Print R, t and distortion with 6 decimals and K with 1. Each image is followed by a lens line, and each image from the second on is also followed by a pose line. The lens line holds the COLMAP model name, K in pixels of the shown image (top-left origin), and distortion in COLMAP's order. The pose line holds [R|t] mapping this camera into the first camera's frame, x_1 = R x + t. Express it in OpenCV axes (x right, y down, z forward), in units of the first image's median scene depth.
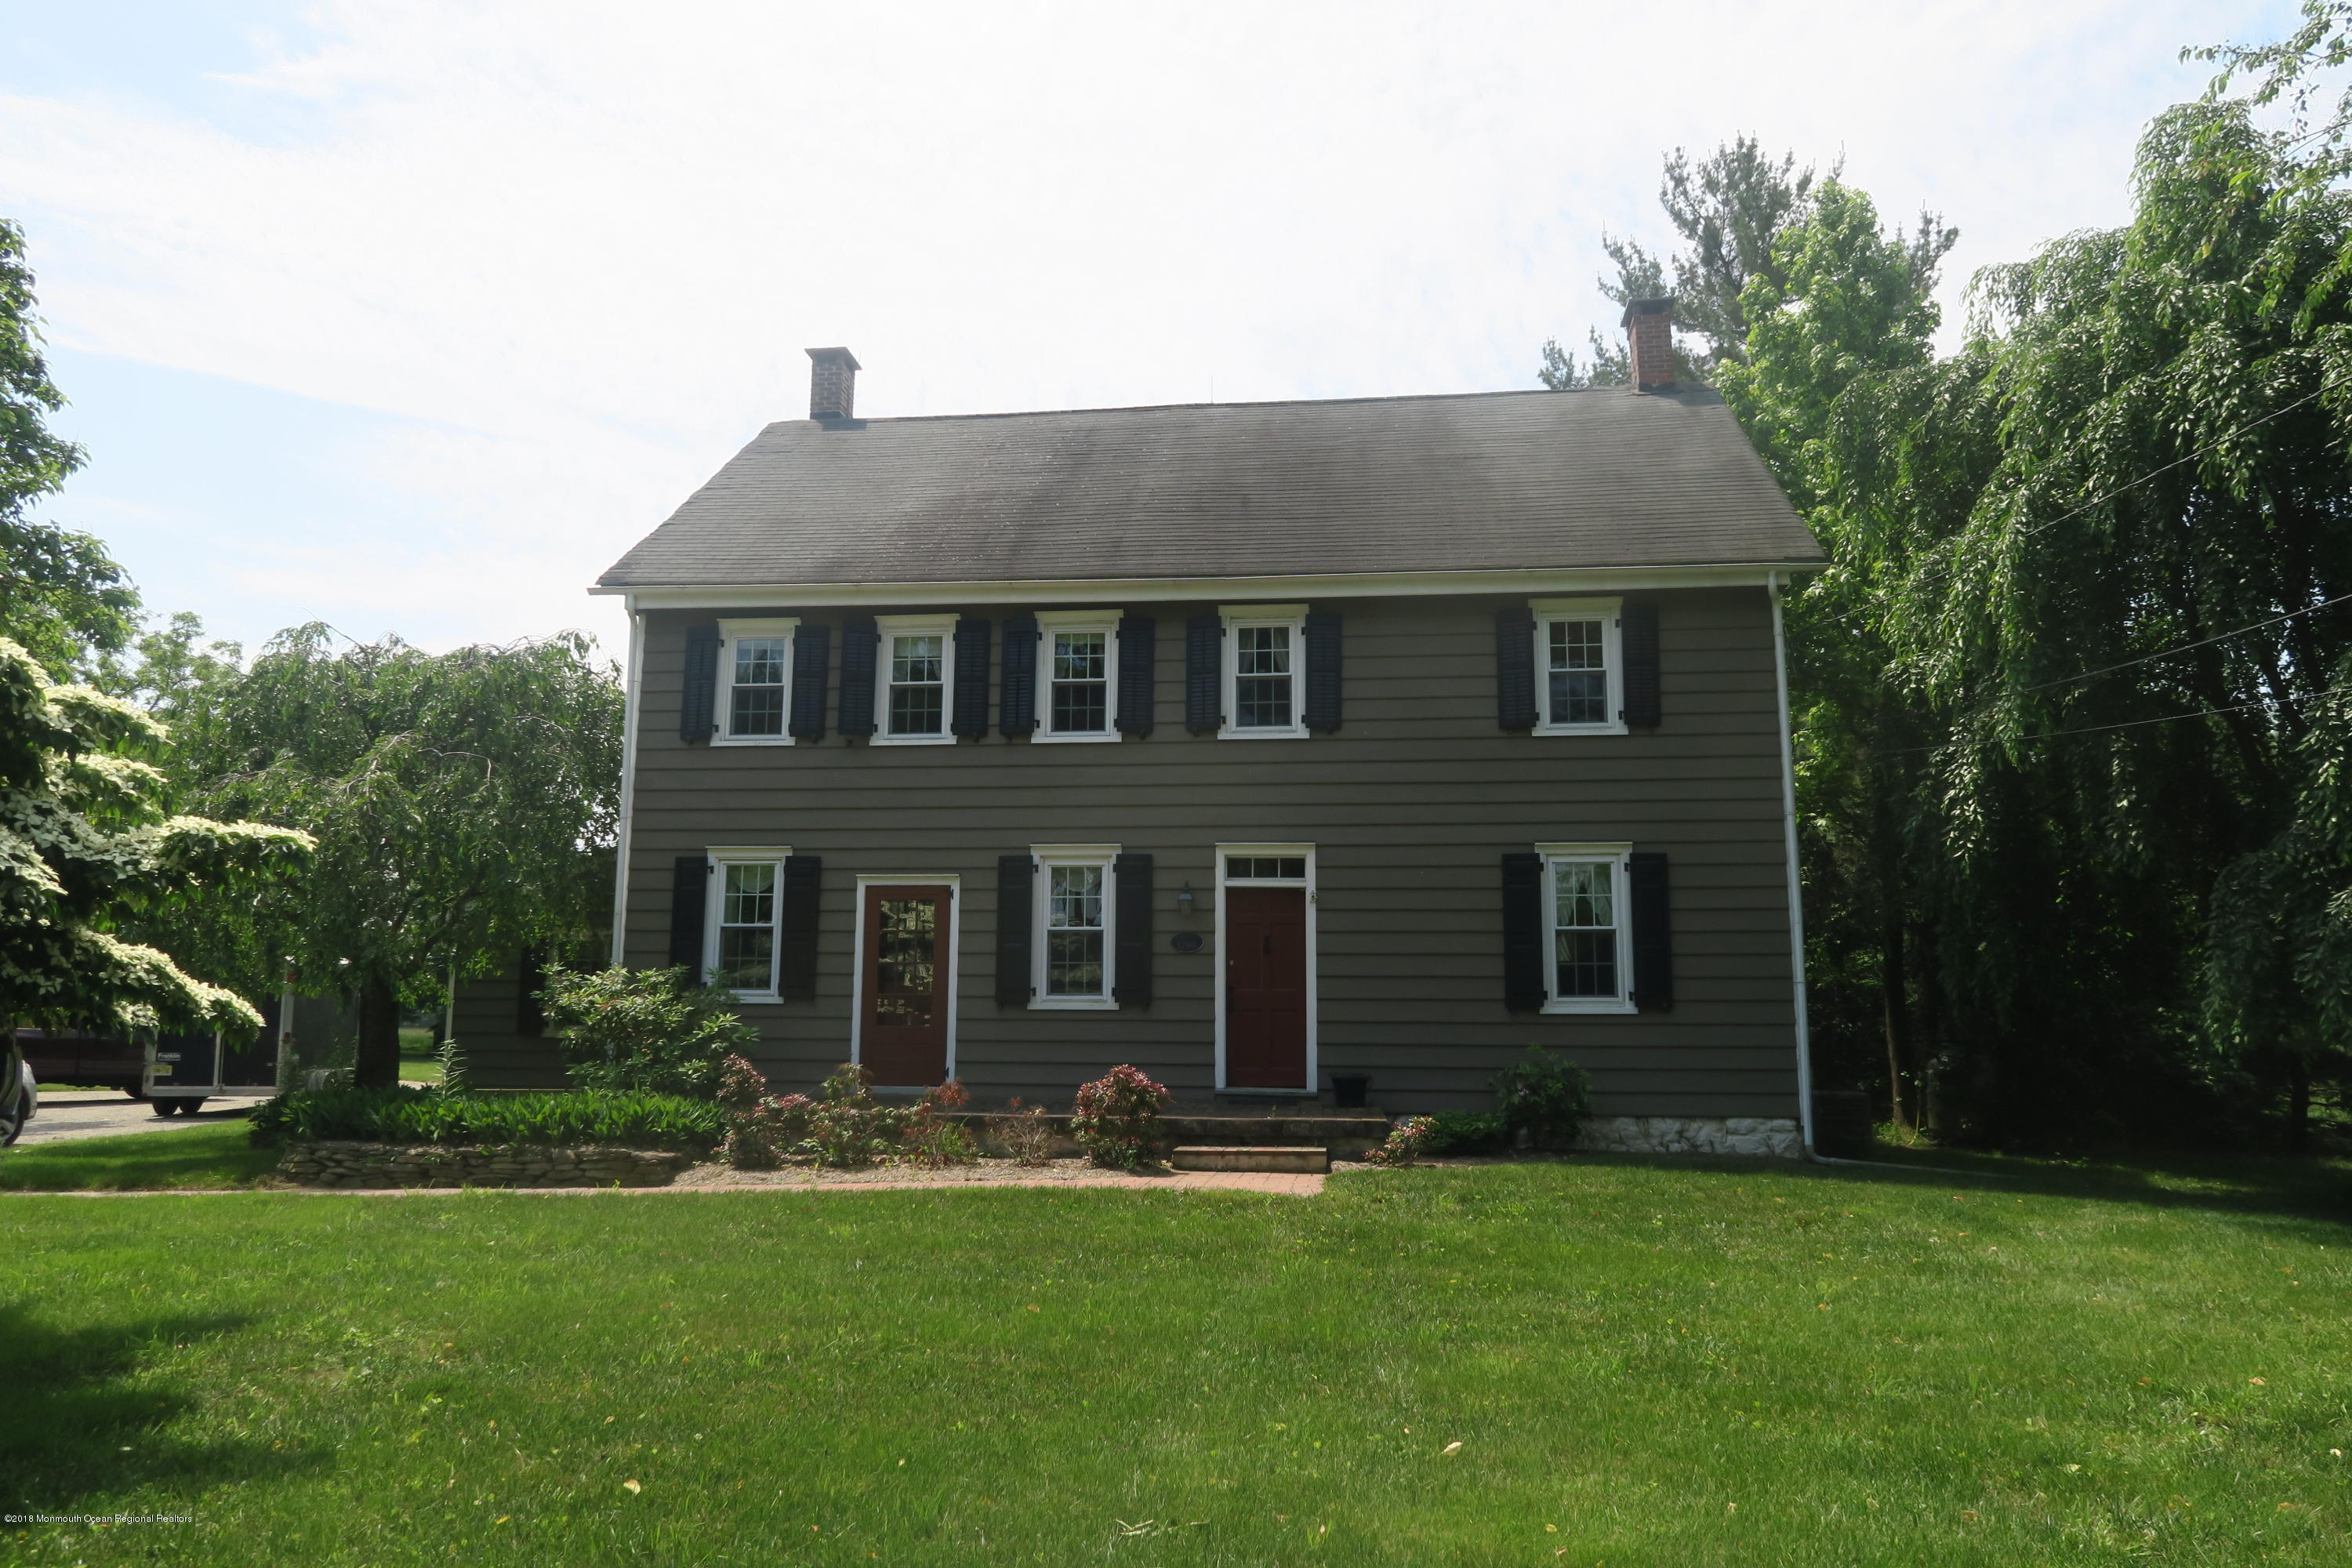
lens RADIAL K [[1619.2, 0, 1172.9], [0, 1619.2, 775.0], [0, 0, 1]] dist [-0.011953, -0.002918]
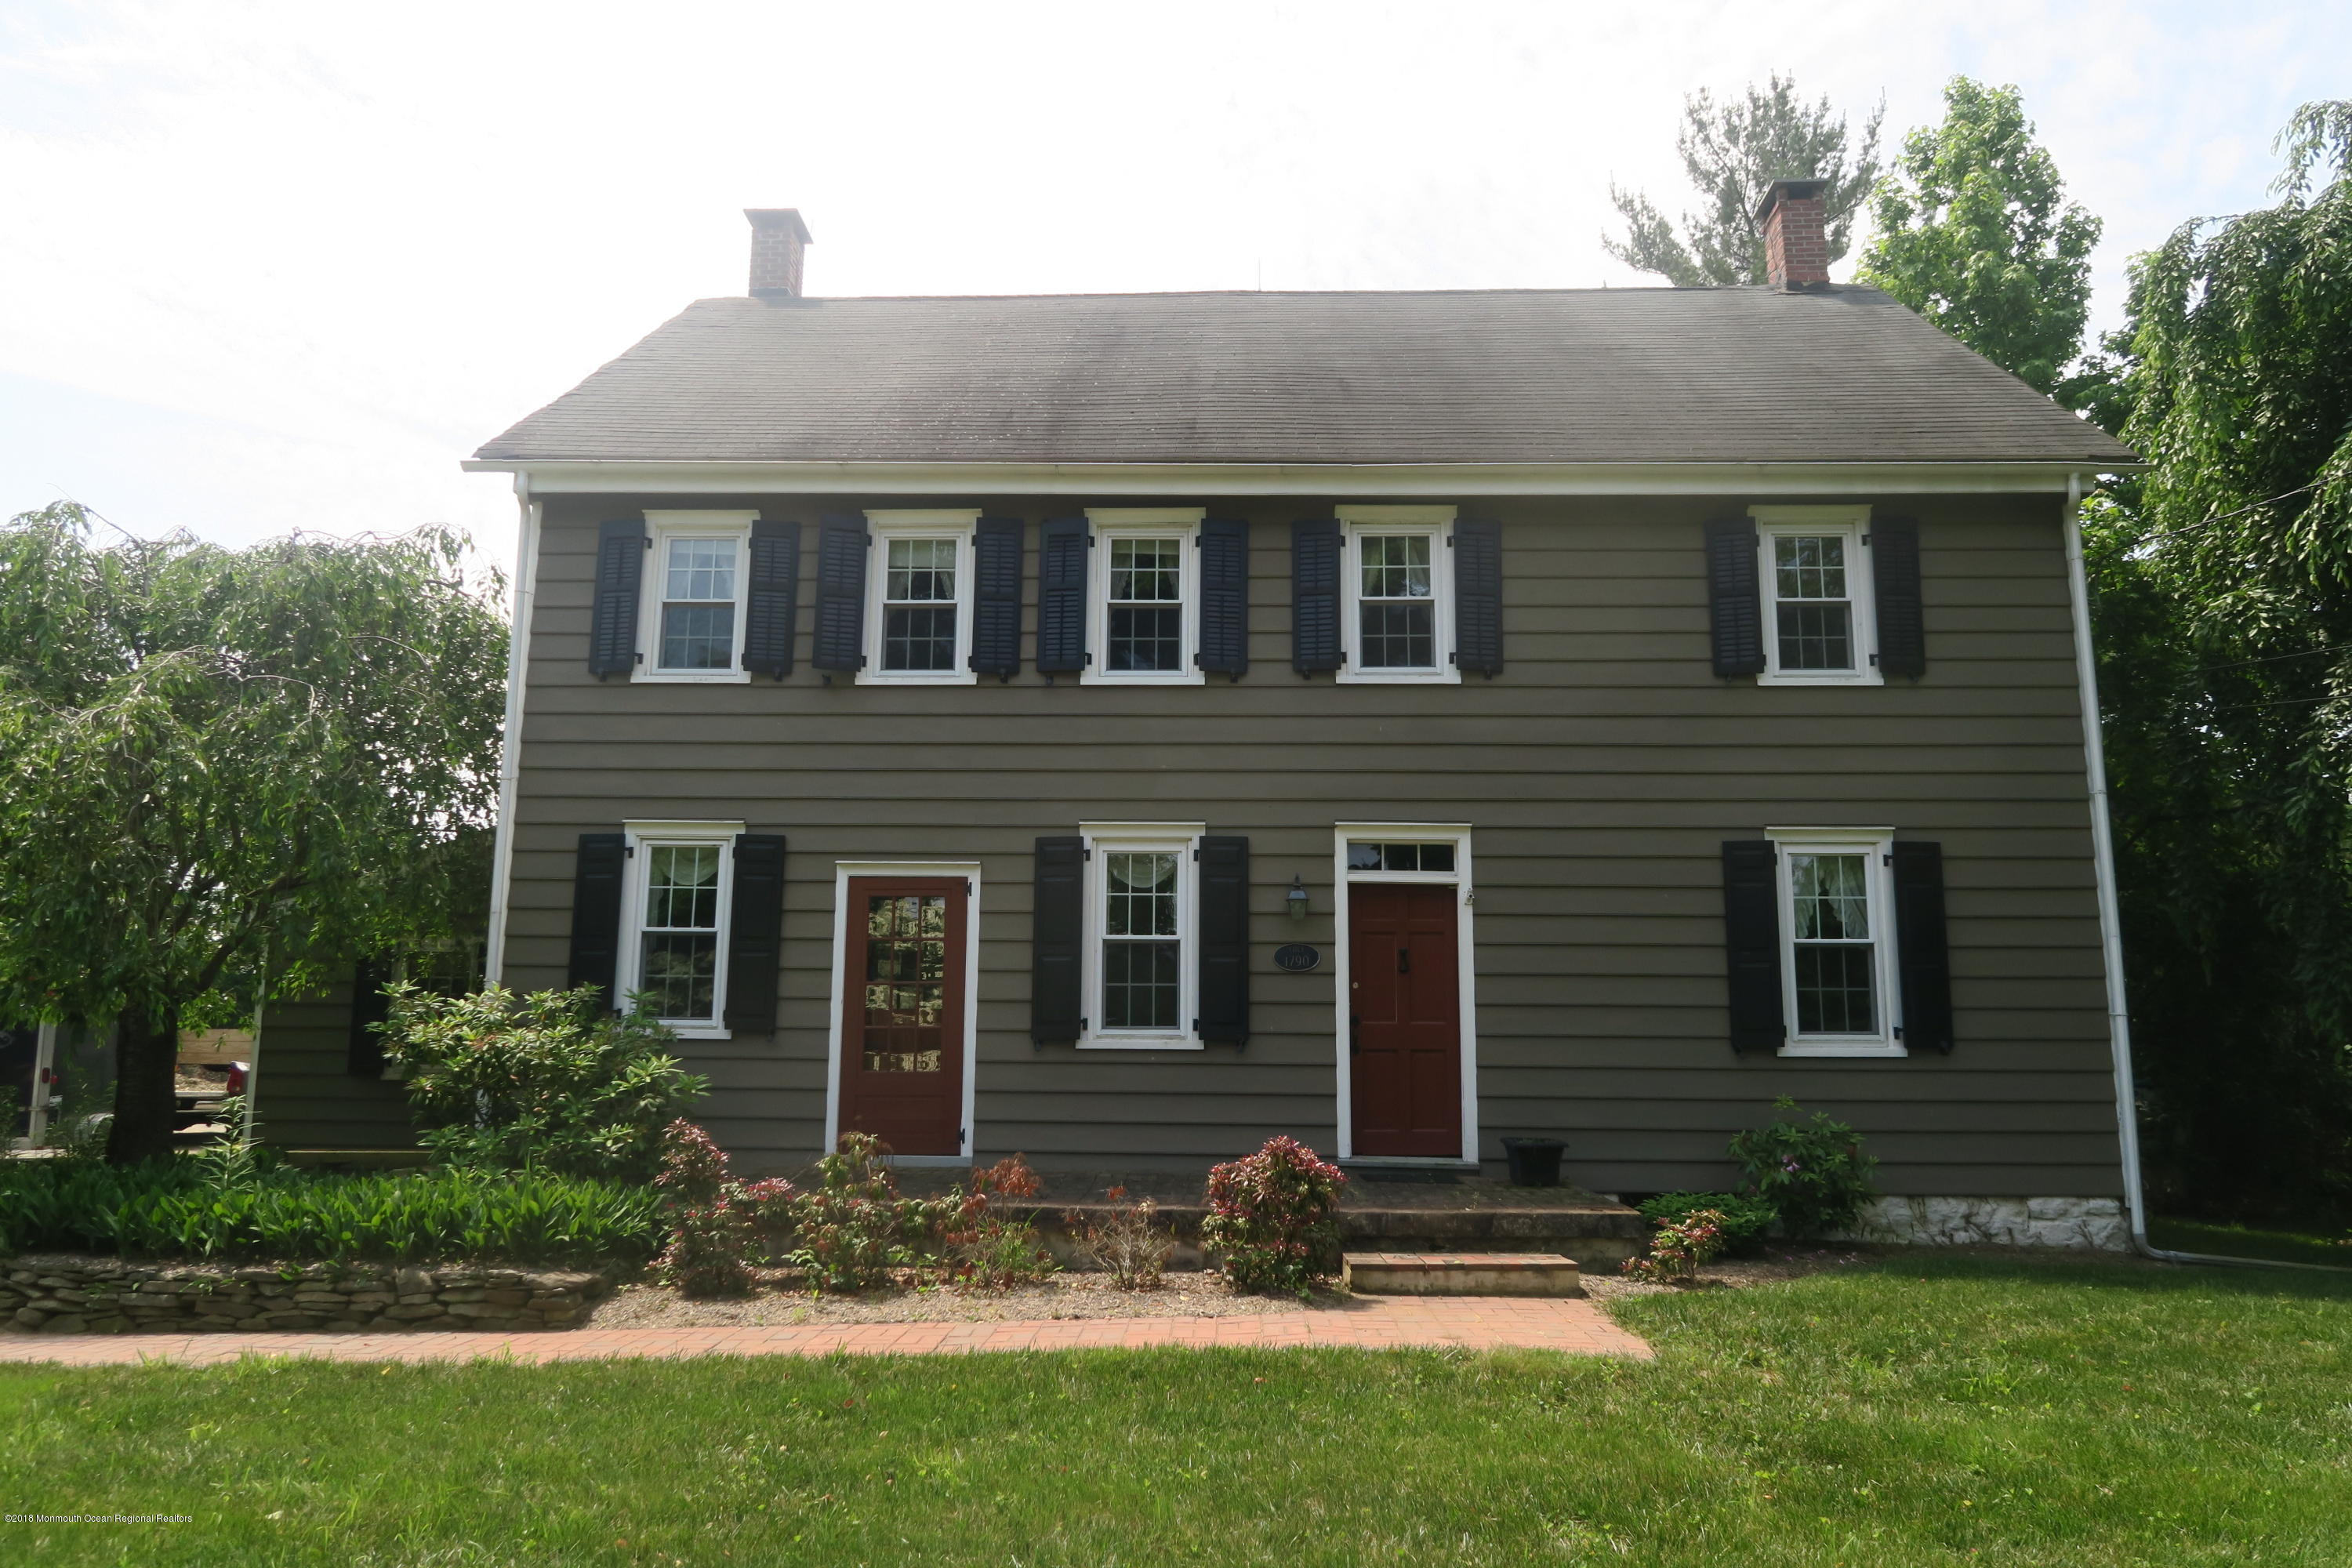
lens RADIAL K [[1619.2, 0, 1174.3], [0, 1619.2, 777.0], [0, 0, 1]] dist [-0.011953, -0.002918]
pose [[0.996547, 0.016141, 0.081444, -0.106770], [-0.014978, 0.999777, -0.014876, 0.033255], [-0.081666, 0.013604, 0.996567, 0.271319]]
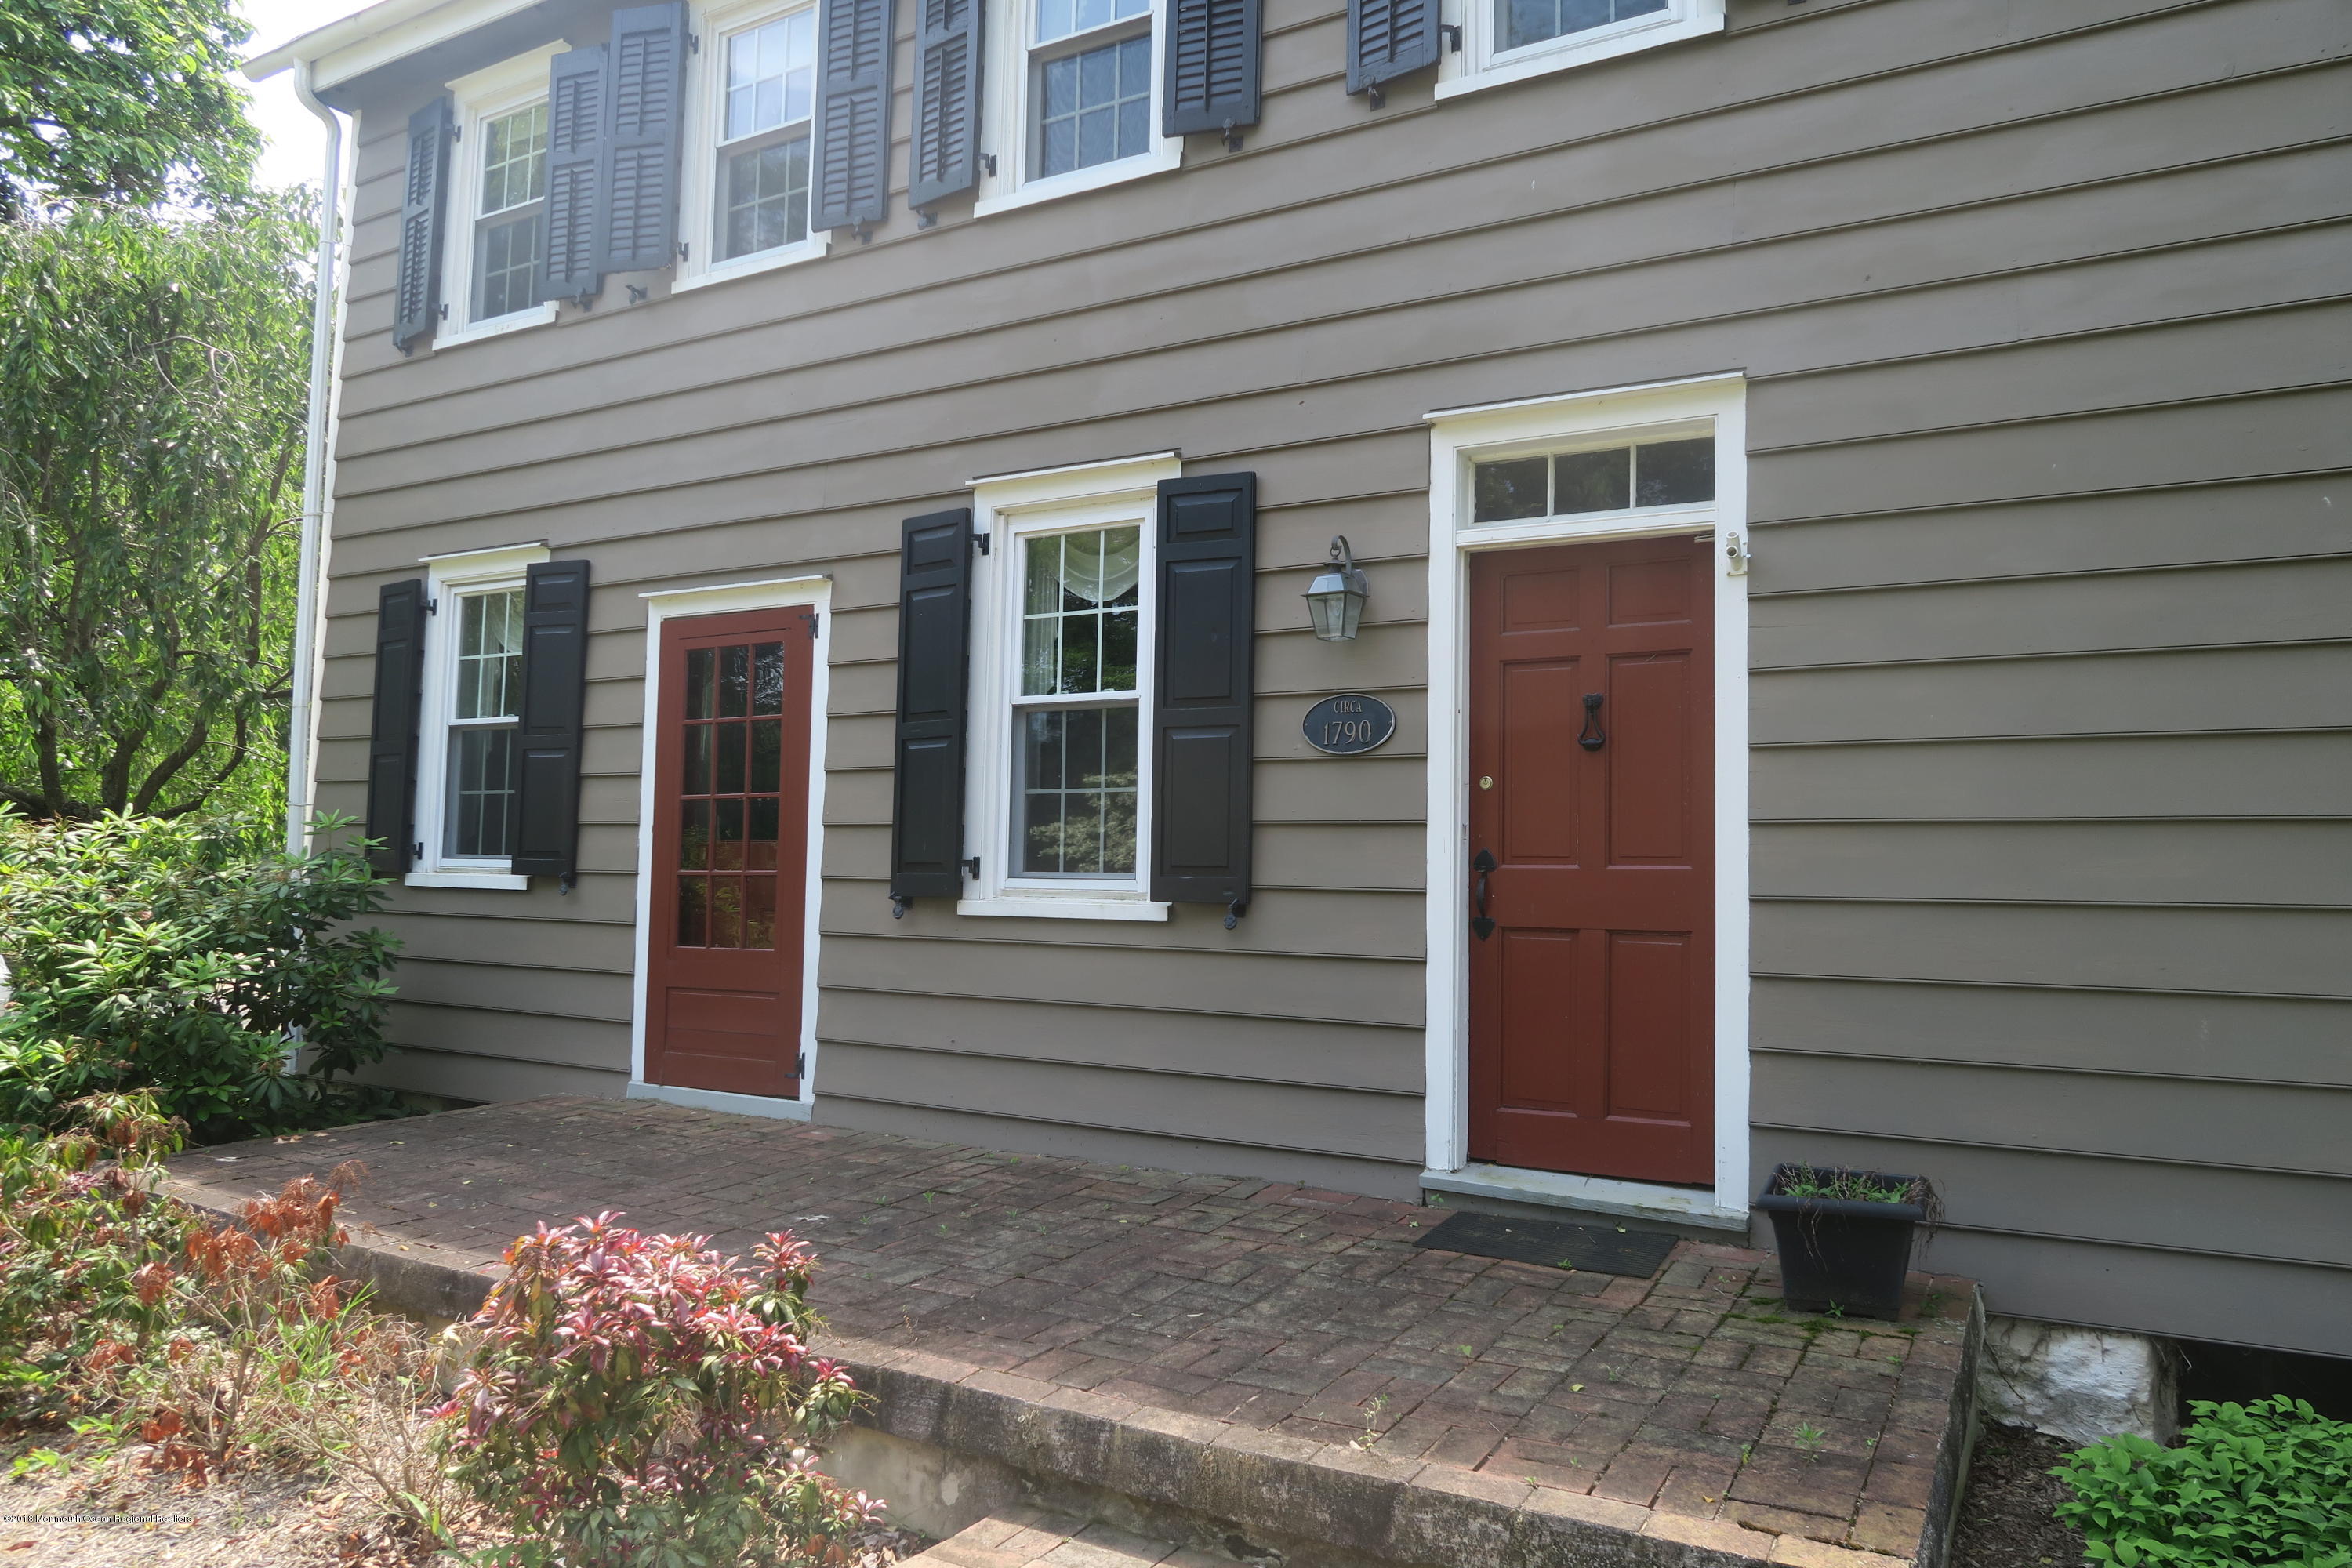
lens RADIAL K [[1619.2, 0, 1185.9], [0, 1619.2, 794.9], [0, 0, 1]] dist [-0.011953, -0.002918]
pose [[0.914039, -0.010099, -0.405500, 0.112393], [0.043570, 0.996350, 0.073399, 0.091500], [0.403279, -0.084757, 0.911143, 0.678503]]
